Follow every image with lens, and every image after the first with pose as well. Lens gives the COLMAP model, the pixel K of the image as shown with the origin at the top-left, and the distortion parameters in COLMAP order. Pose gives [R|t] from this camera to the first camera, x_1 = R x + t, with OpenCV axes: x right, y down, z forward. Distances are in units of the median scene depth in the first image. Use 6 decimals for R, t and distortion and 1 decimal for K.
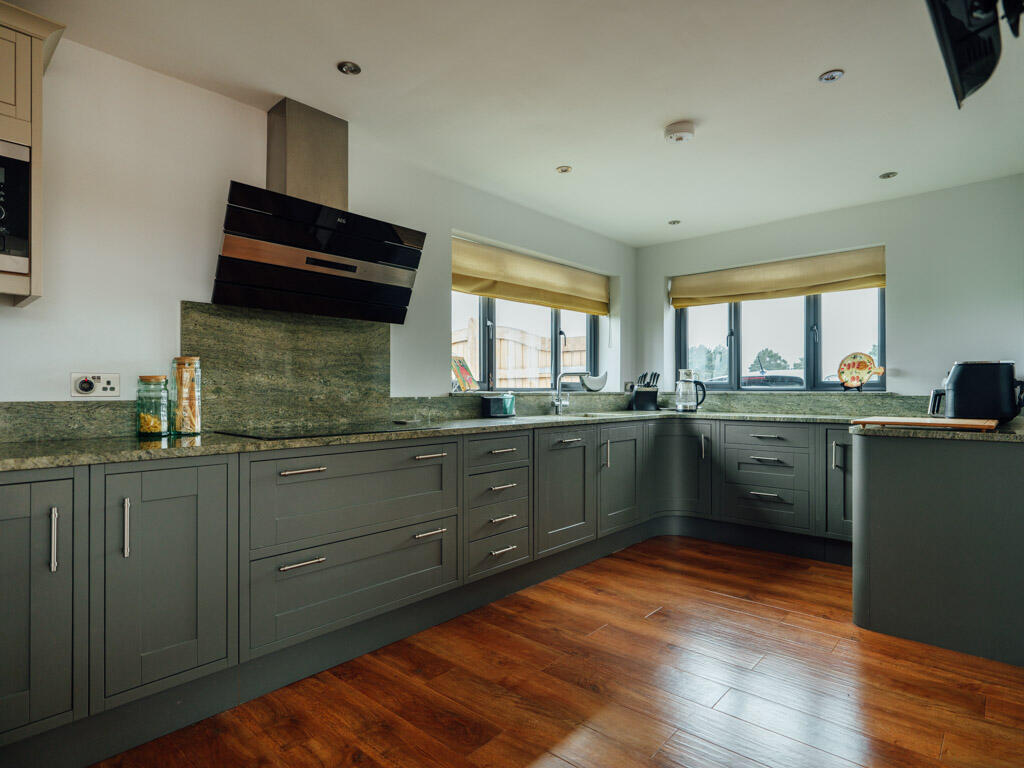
lens RADIAL K [[556.7, 0, 512.0], [0, 556.7, 399.0], [0, 0, 1]] dist [0.003370, 0.000607]
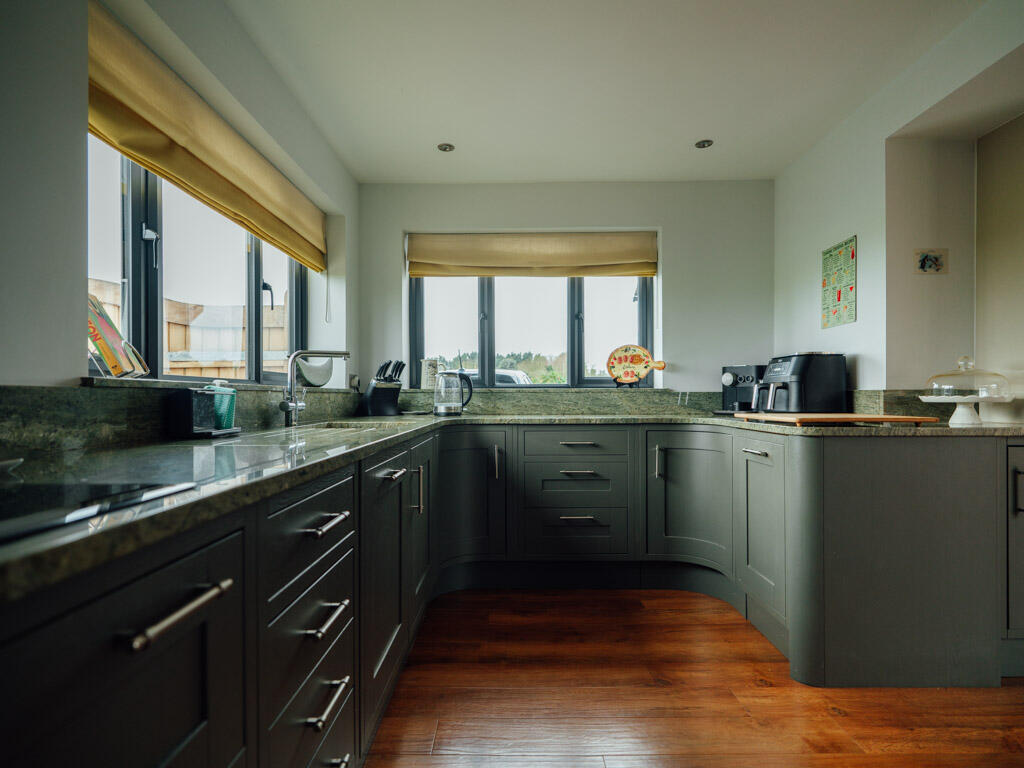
lens RADIAL K [[556.7, 0, 512.0], [0, 556.7, 399.0], [0, 0, 1]] dist [0.003370, 0.000607]
pose [[0.745304, -0.004396, 0.666710, -0.125207], [0.012904, 0.999886, -0.007832, 0.008741], [-0.666600, 0.014440, 0.745276, 0.447219]]
